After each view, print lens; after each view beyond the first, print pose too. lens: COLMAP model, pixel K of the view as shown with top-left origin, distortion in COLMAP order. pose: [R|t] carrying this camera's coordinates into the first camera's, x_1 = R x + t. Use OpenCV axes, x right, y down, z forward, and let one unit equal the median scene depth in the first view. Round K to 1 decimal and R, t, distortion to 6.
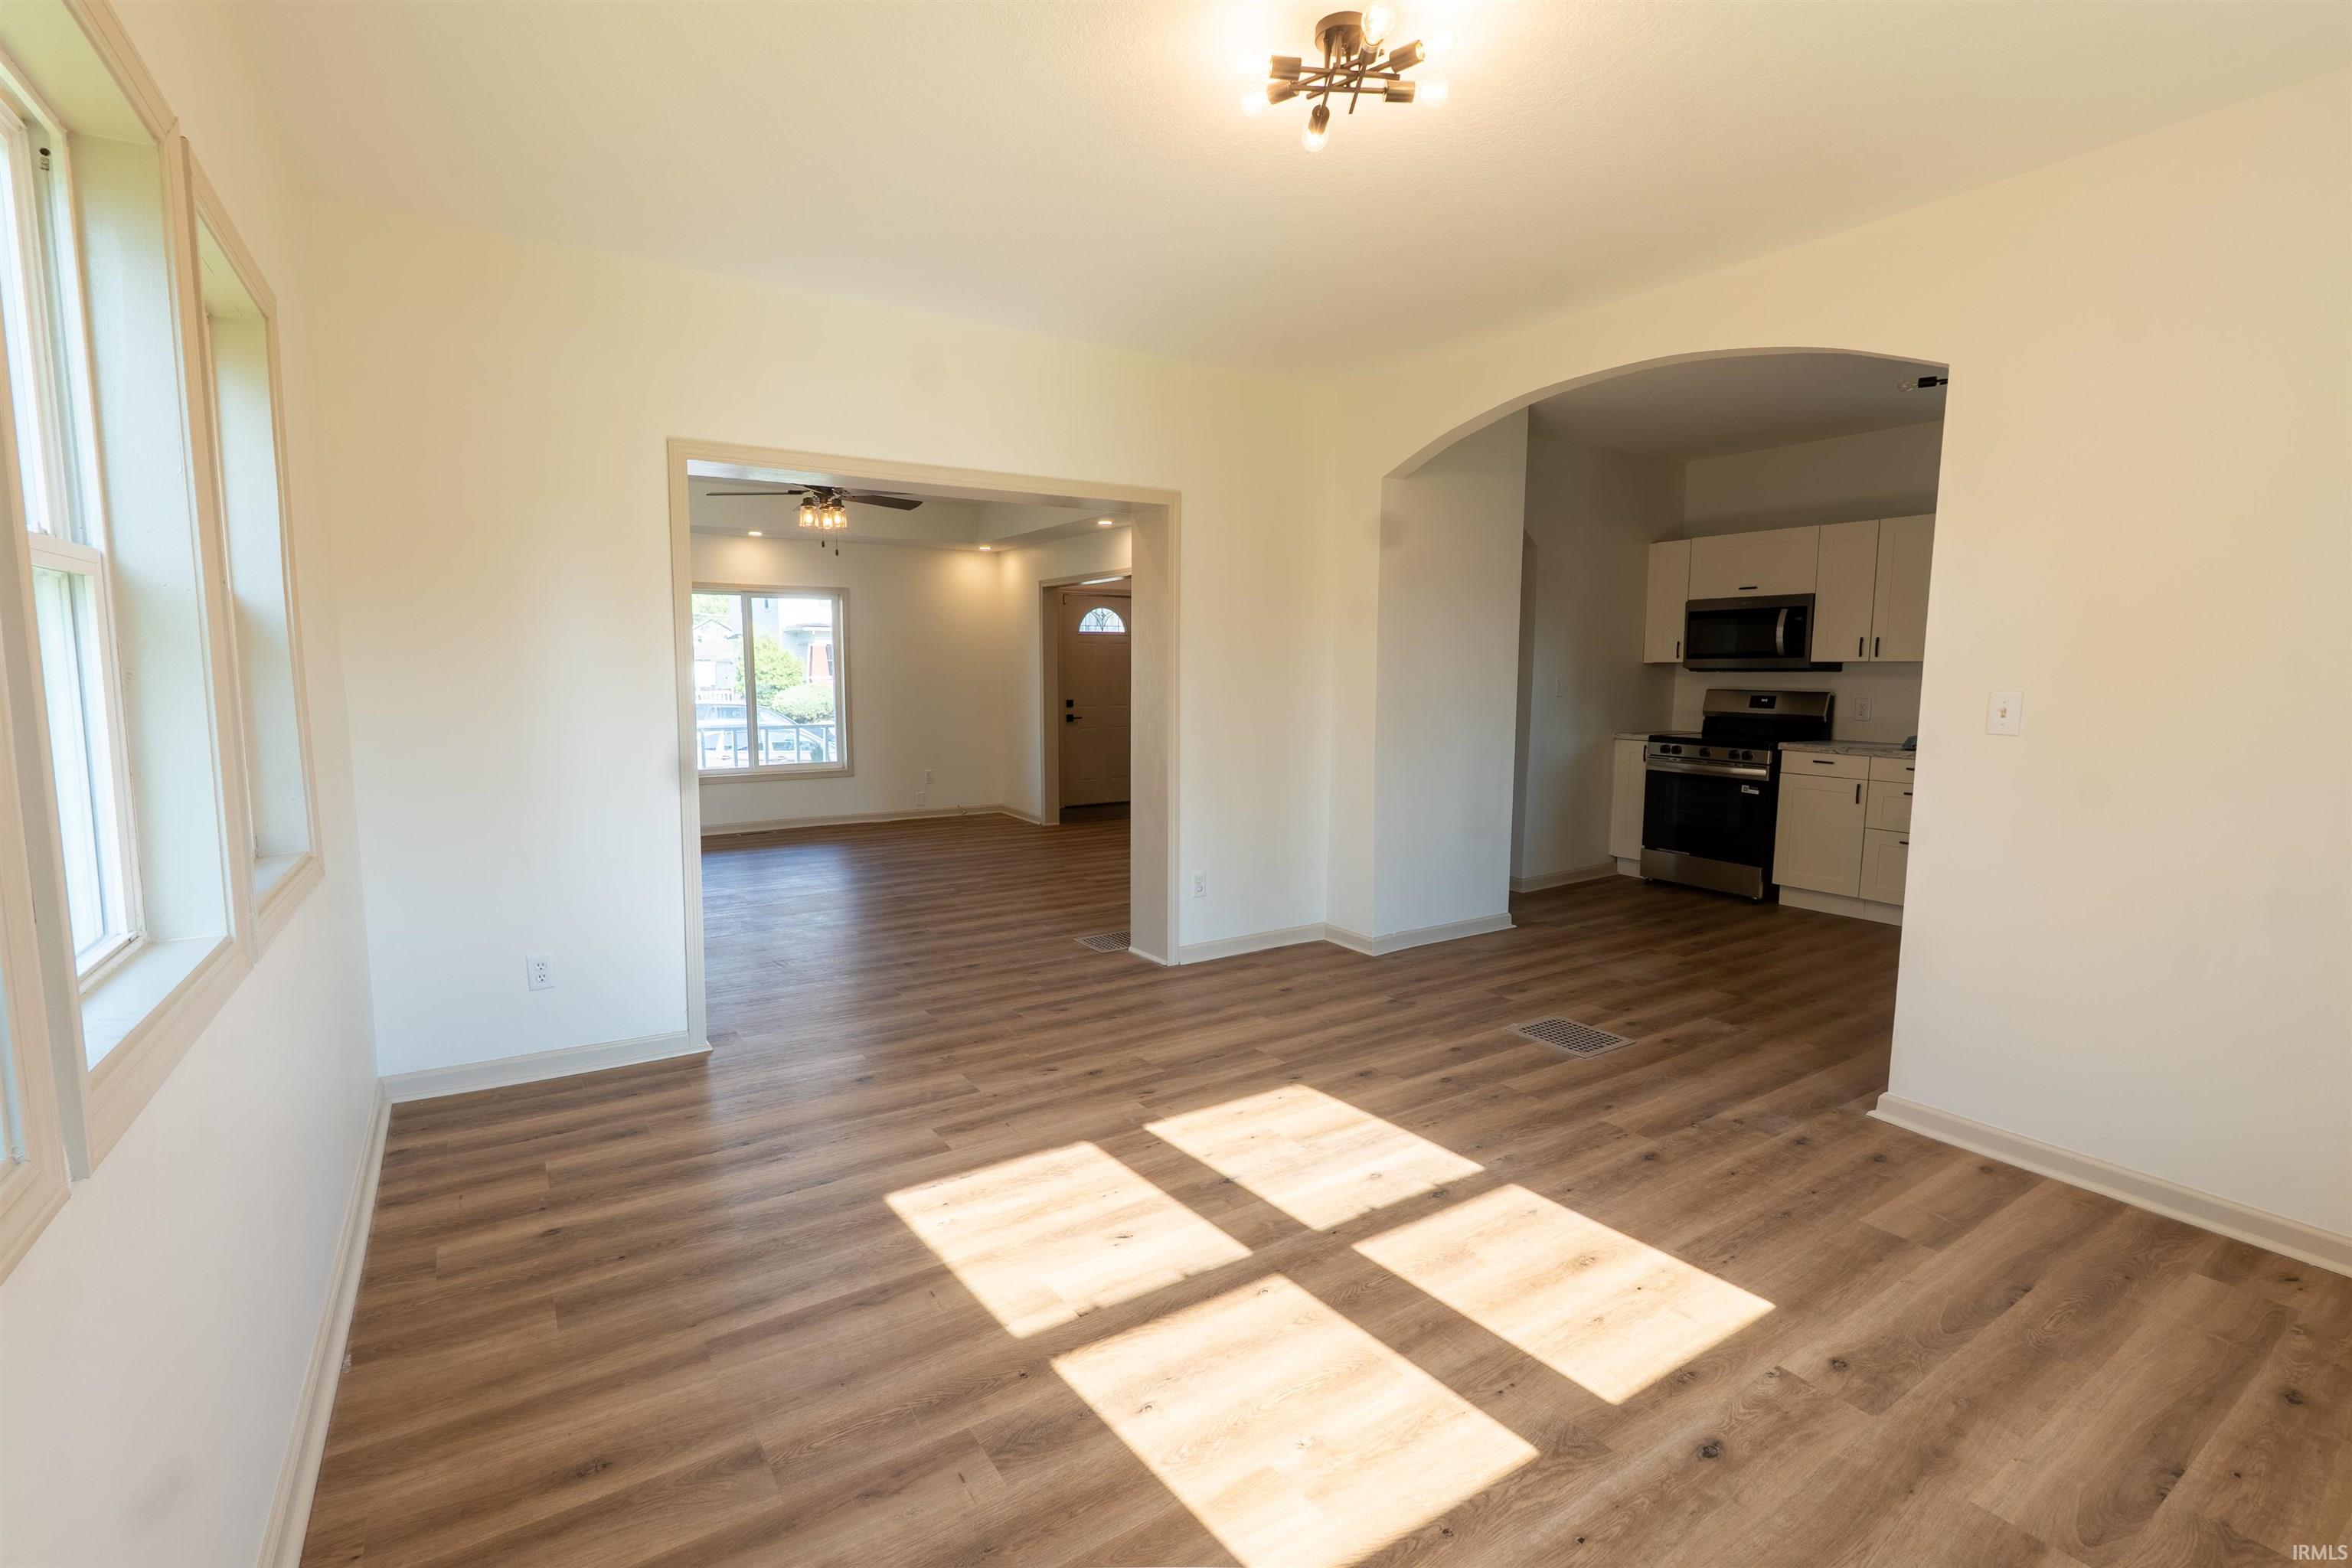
lens RADIAL K [[1057.8, 0, 1171.8], [0, 1057.8, 795.8], [0, 0, 1]] dist [-0.011970, -0.000422]
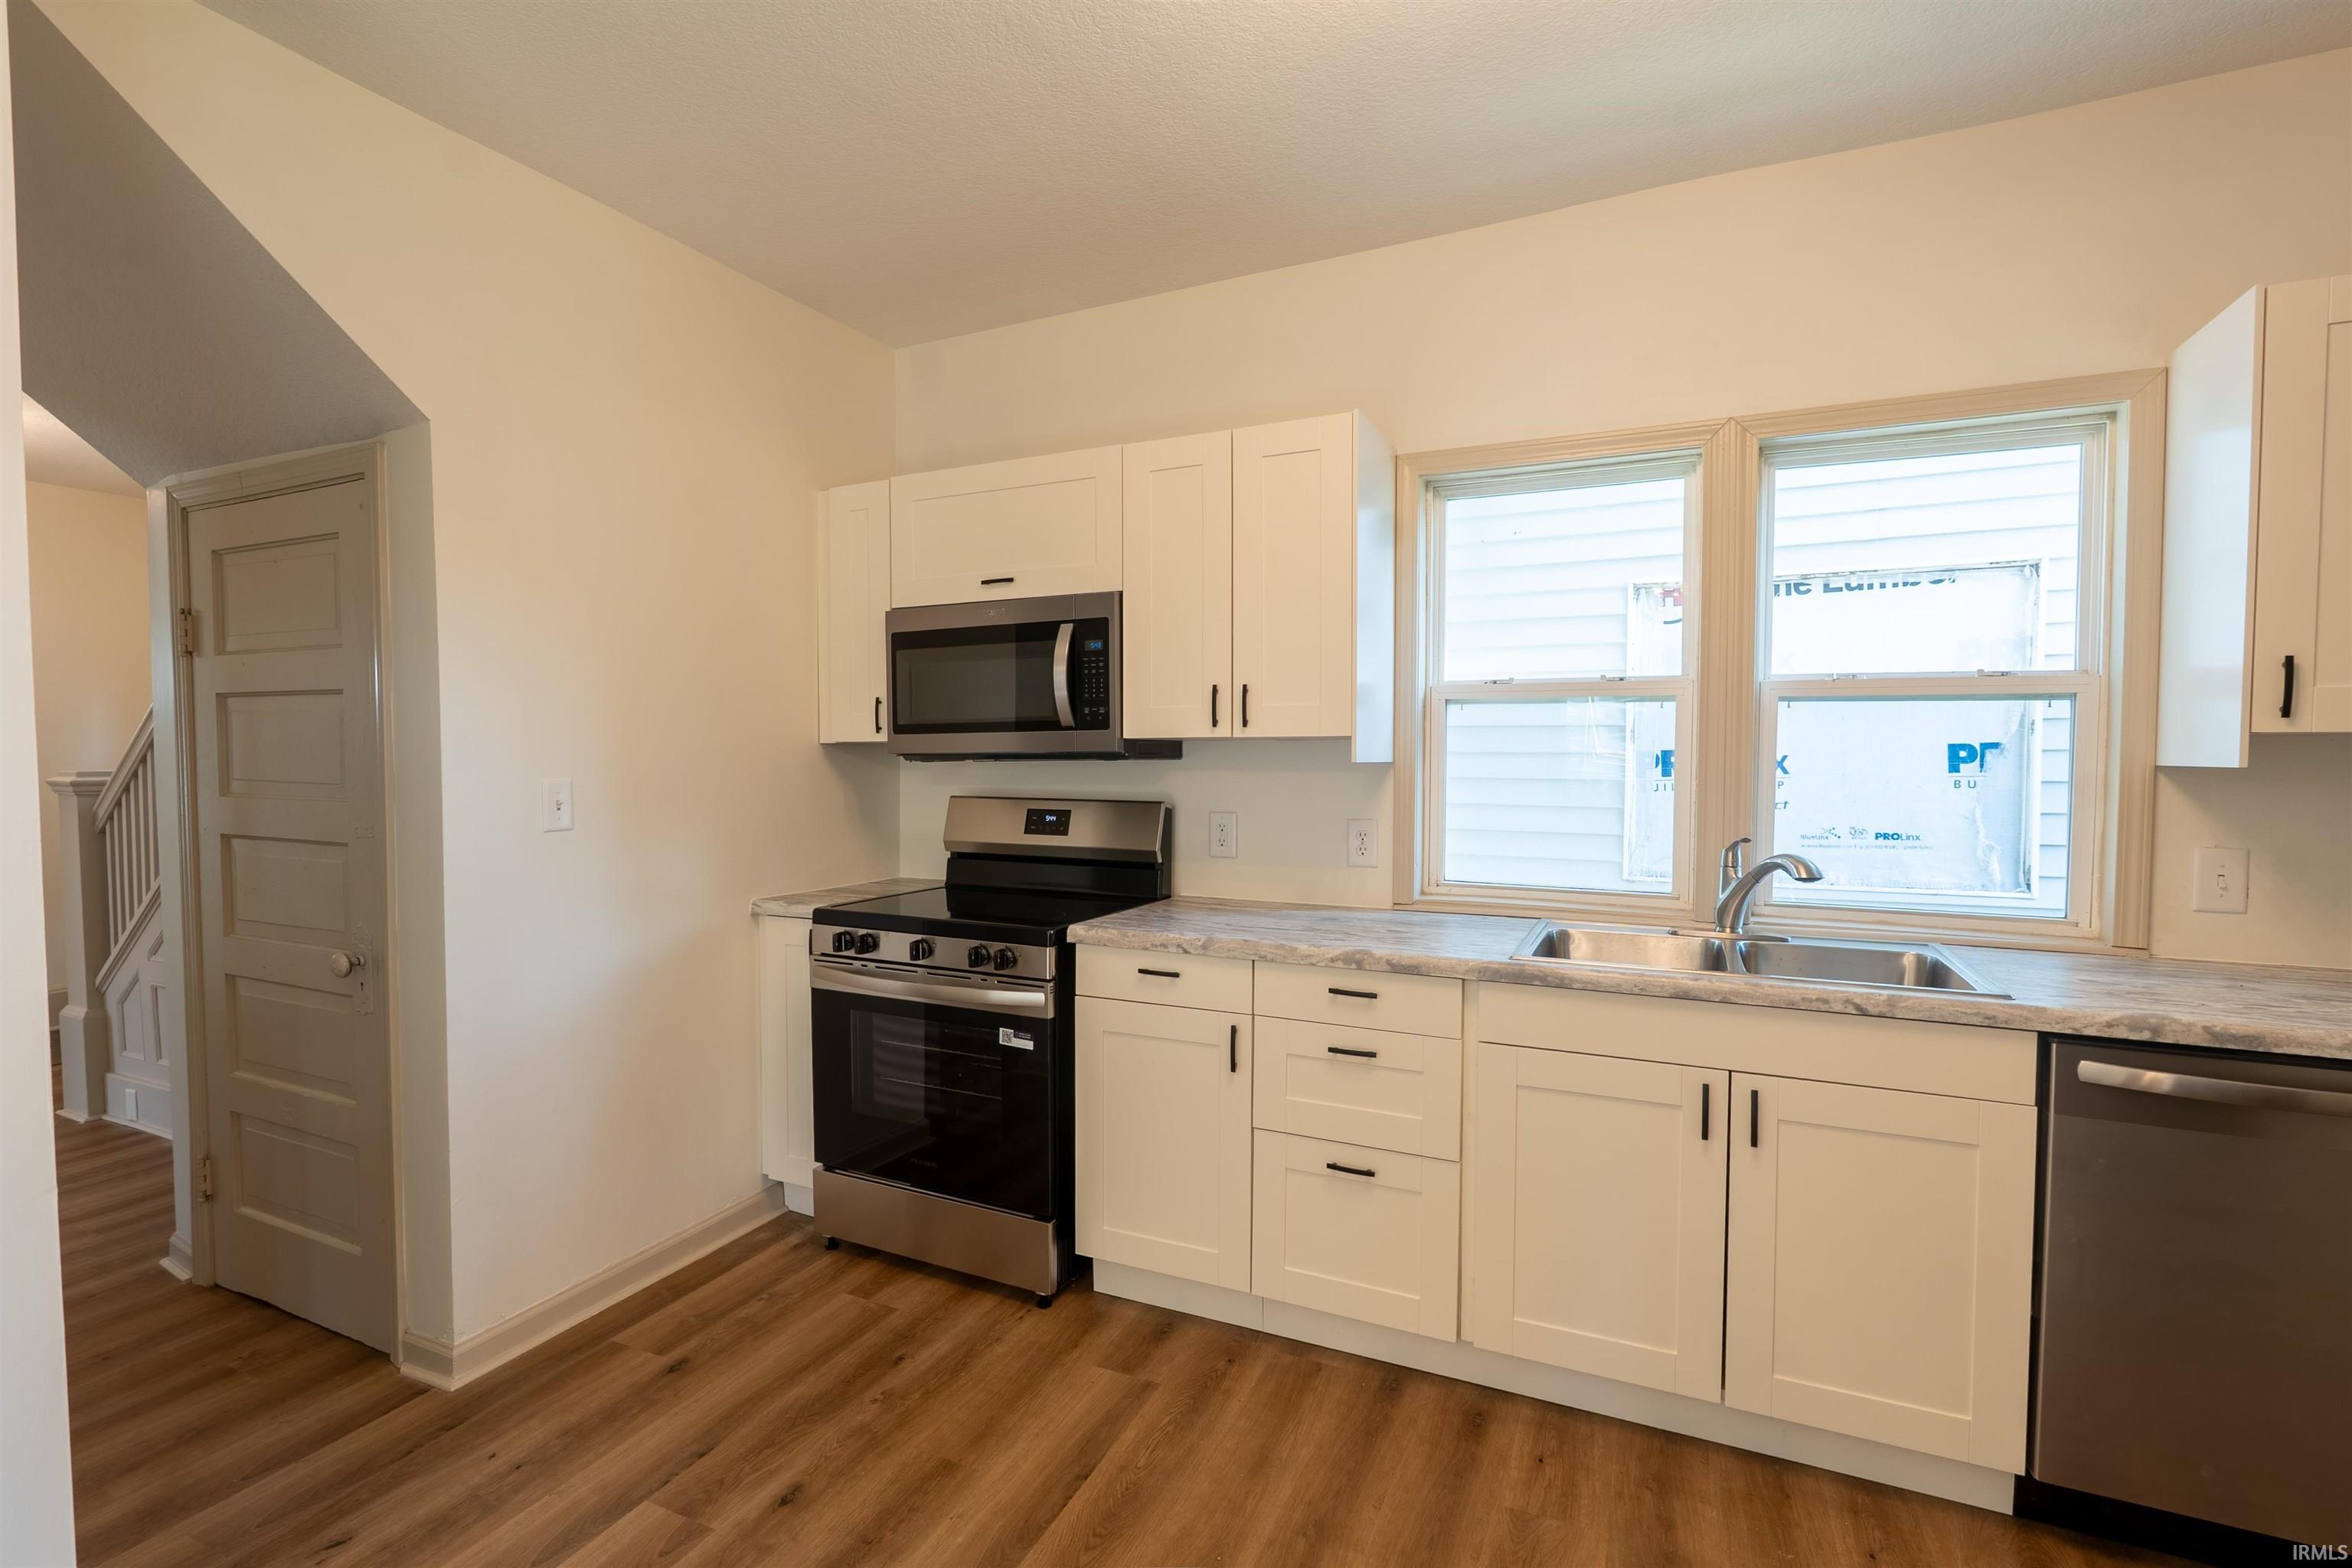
lens RADIAL K [[1070.3, 0, 1176.0], [0, 1070.3, 784.0], [0, 0, 1]] dist [-0.009646, 0.000481]
pose [[0.850027, -0.021354, 0.526305, 0.357768], [0.068132, 0.995241, -0.069659, -0.069122], [-0.522313, 0.095071, 0.847437, 0.558963]]
